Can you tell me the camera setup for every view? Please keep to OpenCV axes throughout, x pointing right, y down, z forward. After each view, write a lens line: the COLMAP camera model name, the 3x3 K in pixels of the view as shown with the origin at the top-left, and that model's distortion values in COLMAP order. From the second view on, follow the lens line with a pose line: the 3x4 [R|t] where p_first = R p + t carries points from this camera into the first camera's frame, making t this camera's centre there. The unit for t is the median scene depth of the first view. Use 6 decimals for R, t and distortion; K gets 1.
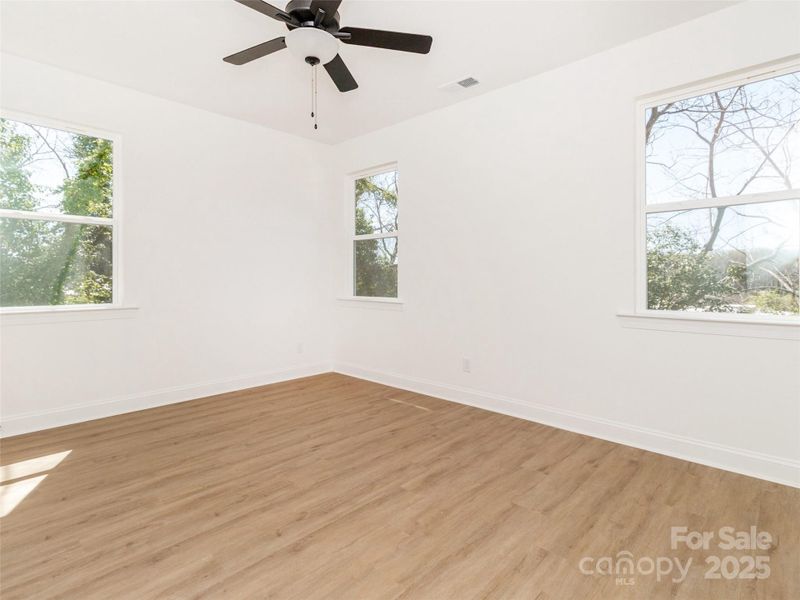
lens RADIAL K [[410.5, 0, 394.7], [0, 410.5, 298.3], [0, 0, 1]] dist [0.033288, -0.000019]
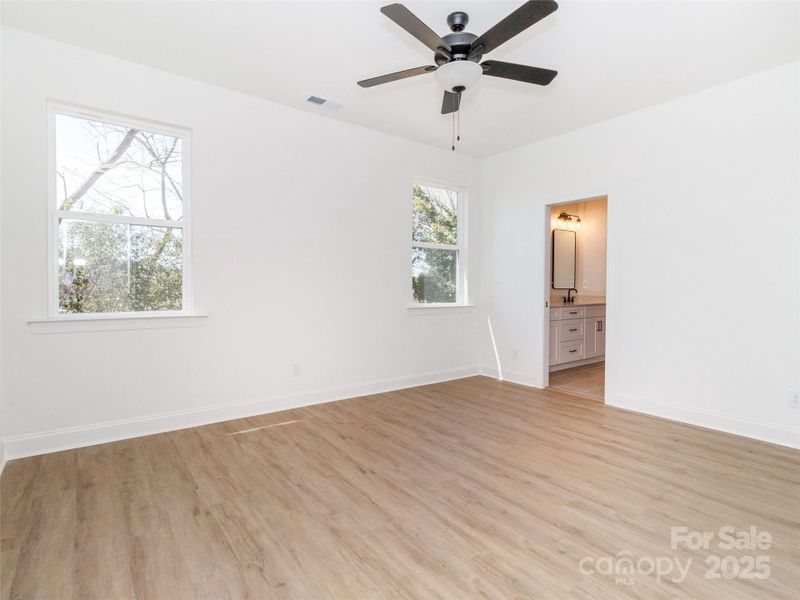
lens RADIAL K [[410.5, 0, 394.7], [0, 410.5, 298.3], [0, 0, 1]] dist [0.033288, -0.000019]
pose [[0.155459, -0.015577, 0.987720, -1.197324], [0.029629, 0.999499, 0.011099, -0.029887], [-0.987398, 0.027539, 0.155842, 0.879555]]
